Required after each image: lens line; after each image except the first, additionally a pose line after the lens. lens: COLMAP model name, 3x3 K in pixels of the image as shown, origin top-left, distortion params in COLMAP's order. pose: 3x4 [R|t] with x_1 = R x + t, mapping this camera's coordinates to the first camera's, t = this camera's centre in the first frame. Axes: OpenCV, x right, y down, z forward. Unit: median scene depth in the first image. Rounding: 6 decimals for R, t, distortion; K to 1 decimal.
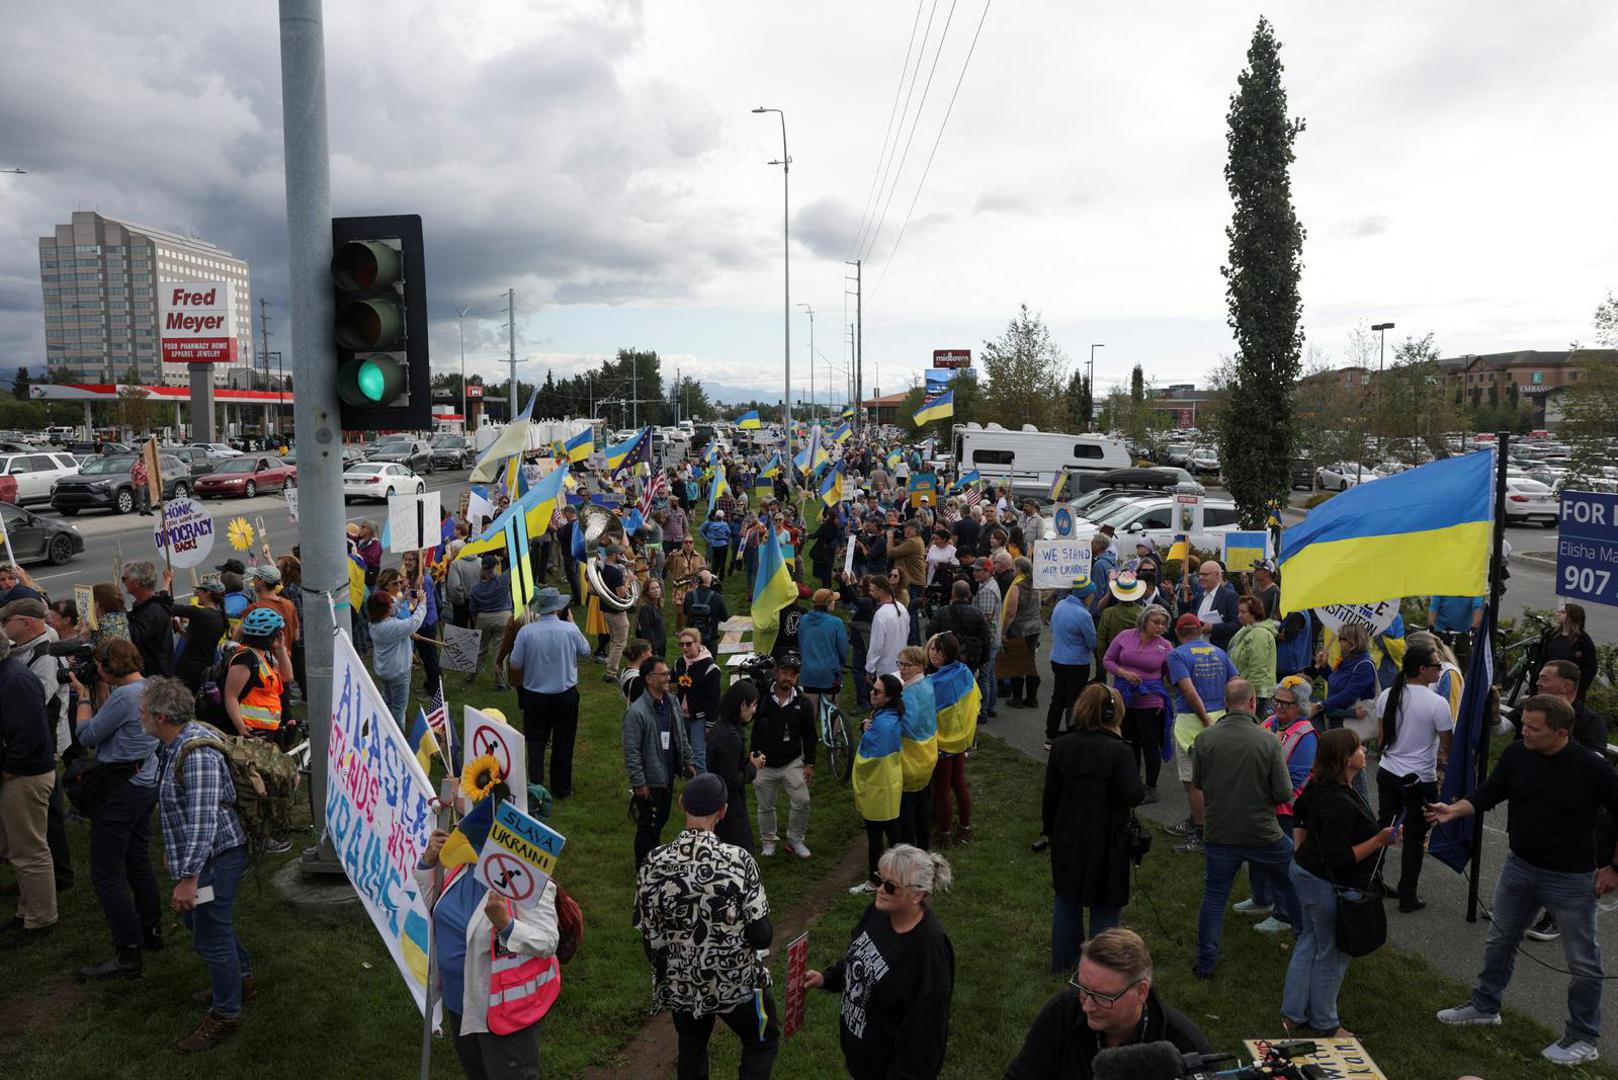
lens RADIAL K [[1301.9, 0, 809.0], [0, 1301.9, 540.0], [0, 0, 1]] dist [-0.002437, 0.002067]
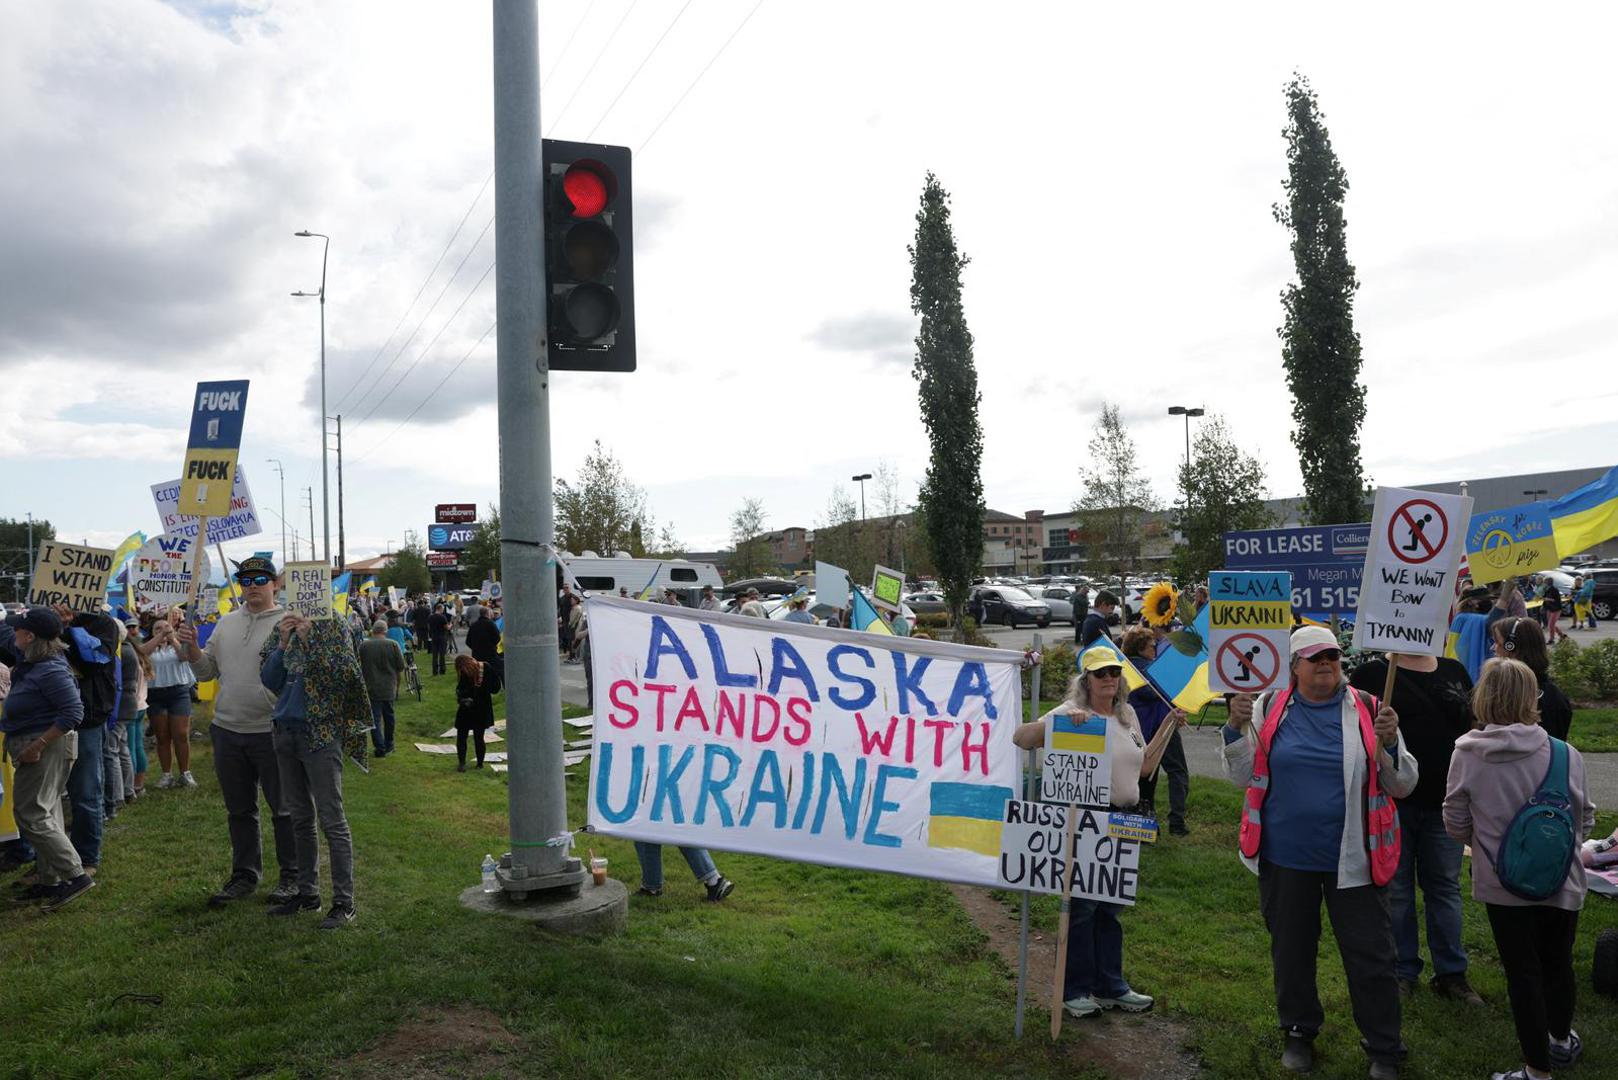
lens RADIAL K [[1301.9, 0, 809.0], [0, 1301.9, 540.0], [0, 0, 1]] dist [-0.002437, 0.002067]
pose [[0.867508, -0.006347, 0.497382, -0.340089], [0.086538, 0.986596, -0.138345, 0.090804], [-0.489837, 0.163058, 0.856429, 0.076866]]
